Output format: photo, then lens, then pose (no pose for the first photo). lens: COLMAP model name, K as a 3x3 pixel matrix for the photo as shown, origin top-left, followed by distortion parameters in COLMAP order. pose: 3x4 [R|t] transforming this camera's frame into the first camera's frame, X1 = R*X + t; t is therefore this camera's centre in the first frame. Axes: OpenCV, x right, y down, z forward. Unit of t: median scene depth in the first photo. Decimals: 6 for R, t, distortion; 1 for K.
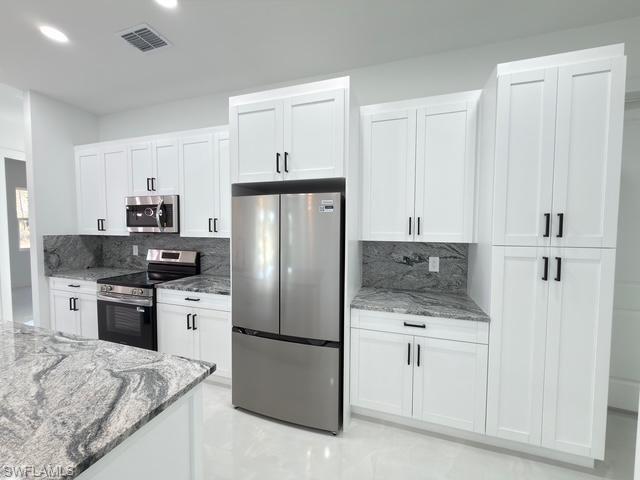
lens RADIAL K [[254.5, 0, 319.6], [0, 254.5, 239.1], [0, 0, 1]] dist [0.002920, -0.000344]
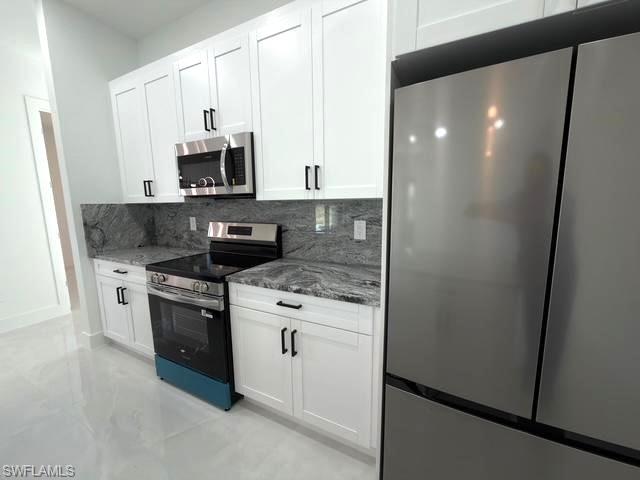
lens RADIAL K [[241.2, 0, 327.3], [0, 241.2, 238.3], [0, 0, 1]] dist [-0.006848, -0.000566]
pose [[0.992519, 0.000248, -0.122091, -0.346512], [0.011797, 0.995124, 0.097920, 0.032623], [0.121520, -0.098627, 0.987677, 0.483474]]
